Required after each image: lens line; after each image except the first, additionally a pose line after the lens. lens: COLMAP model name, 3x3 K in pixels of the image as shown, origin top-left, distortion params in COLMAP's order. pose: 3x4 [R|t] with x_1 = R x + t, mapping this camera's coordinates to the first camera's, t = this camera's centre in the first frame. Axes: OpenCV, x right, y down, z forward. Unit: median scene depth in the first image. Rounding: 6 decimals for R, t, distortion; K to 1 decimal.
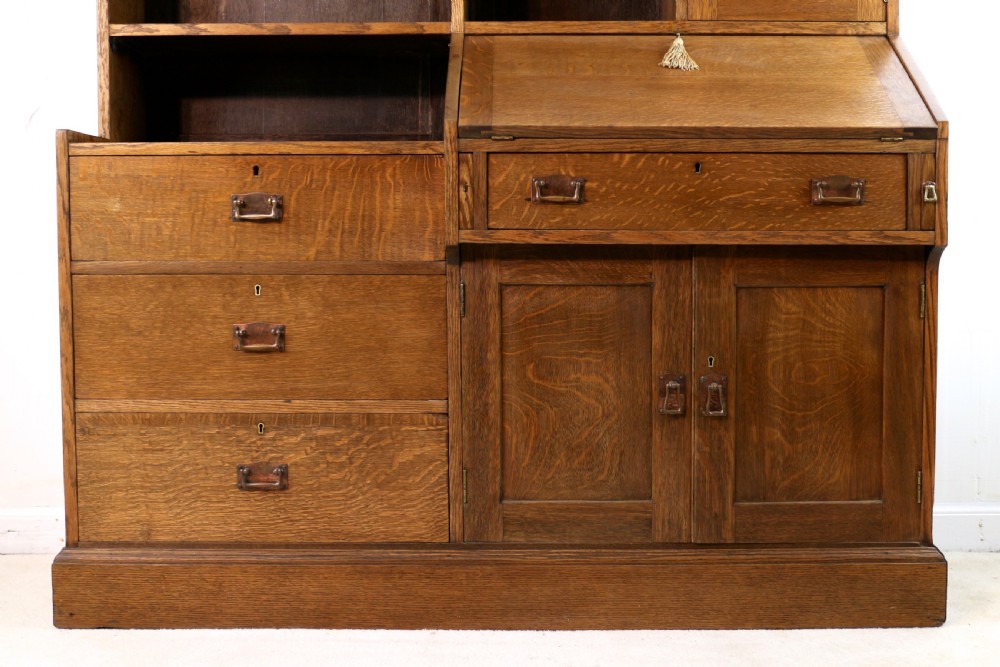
lens RADIAL K [[1305.9, 0, 504.4], [0, 1305.9, 326.3], [0, 0, 1]] dist [-0.076322, 0.000000]
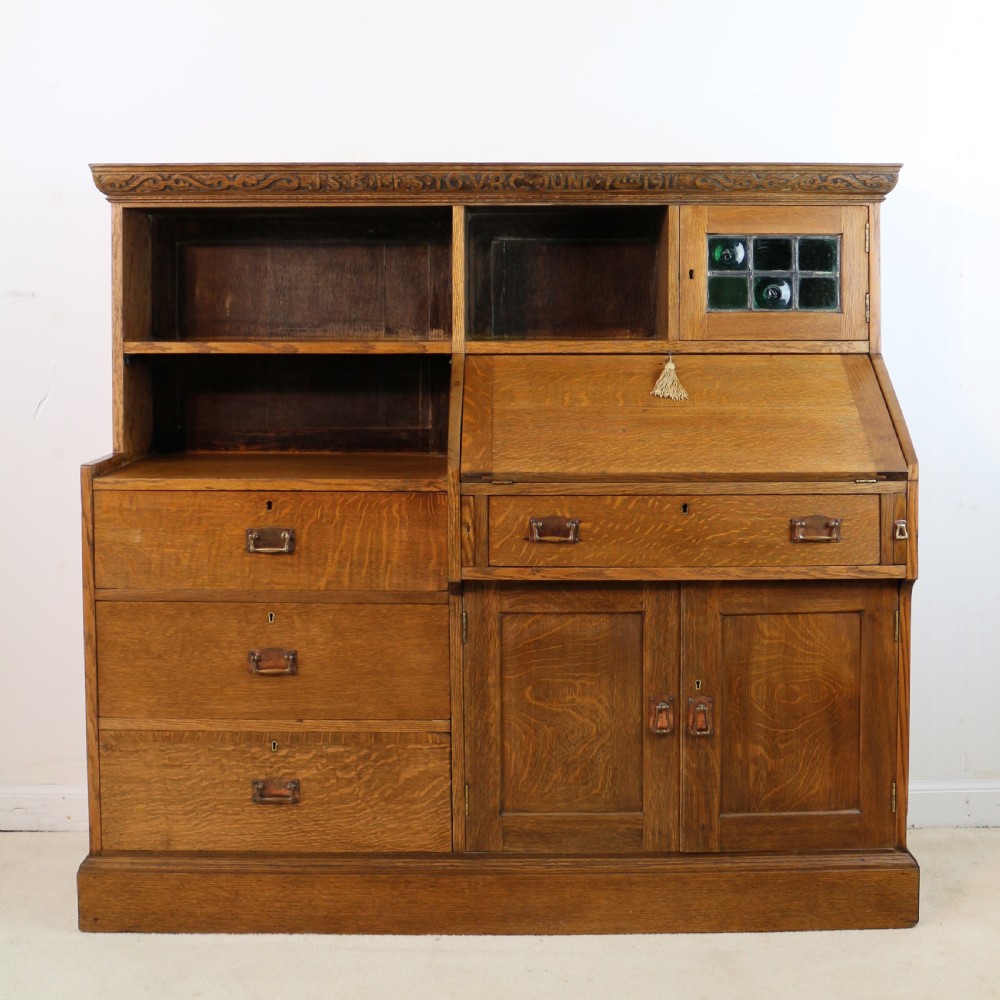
lens RADIAL K [[1533.4, 0, 515.0], [0, 1533.4, 344.2], [0, 0, 1]] dist [-0.119187, 0.000000]
pose [[0.999932, -0.000205, 0.011695, -0.005521], [0.000643, 0.999298, -0.037457, -0.203007], [-0.011679, 0.037462, 0.999230, -0.248485]]
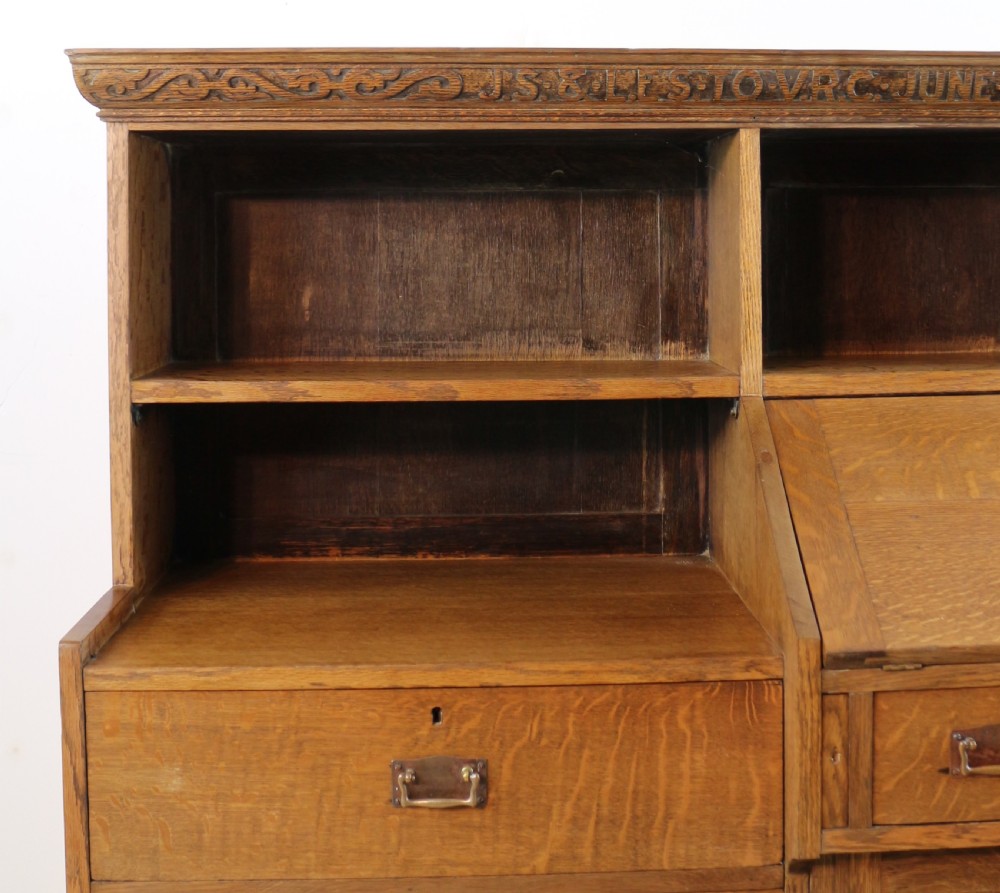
lens RADIAL K [[1601.7, 0, 588.6], [0, 1601.7, 233.5], [0, 0, 1]] dist [-0.140019, 0.000000]
pose [[0.996489, -0.005022, 0.083576, -0.180763], [0.010218, 0.998032, -0.061861, -0.276528], [-0.083101, 0.062498, 0.994579, 0.327994]]
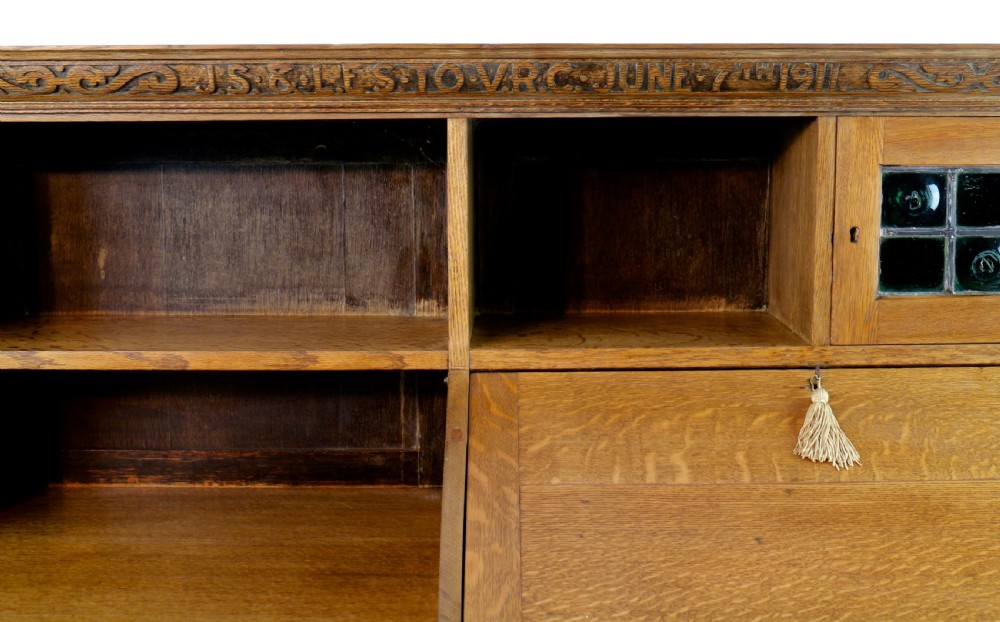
lens RADIAL K [[1162.9, 0, 522.8], [0, 1162.9, 246.6], [0, 0, 1]] dist [-0.082562, 0.000000]
pose [[0.999776, -0.004407, 0.020679, -0.018354], [0.003402, 0.998824, 0.048361, -0.337192], [-0.020868, -0.048280, 0.998616, 0.493313]]
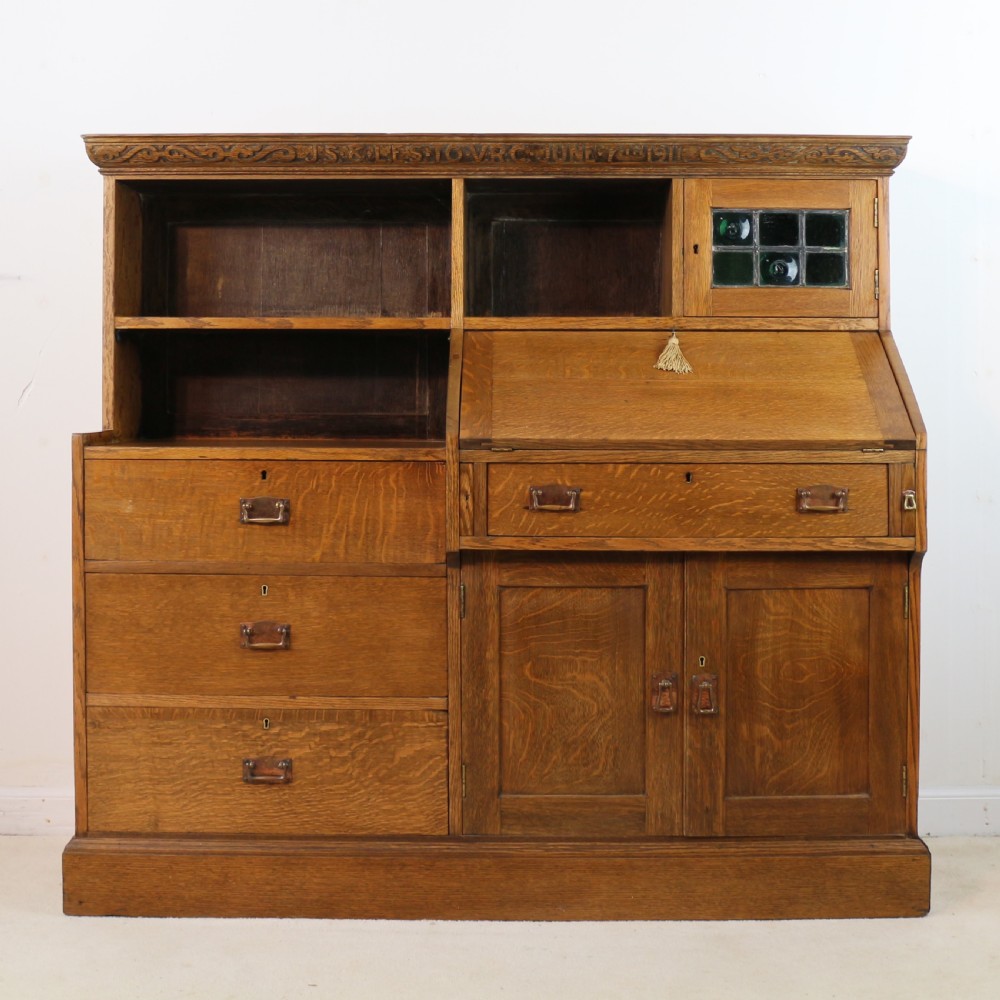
lens RADIAL K [[1700.6, 0, 495.4], [0, 1700.6, 384.6], [0, 0, 1]] dist [-0.137491, 0.000000]
pose [[0.999994, 0.003530, 0.000660, -0.007421], [-0.003479, 0.997825, -0.065820, -0.102685], [-0.000891, 0.065818, 0.997831, -0.352931]]
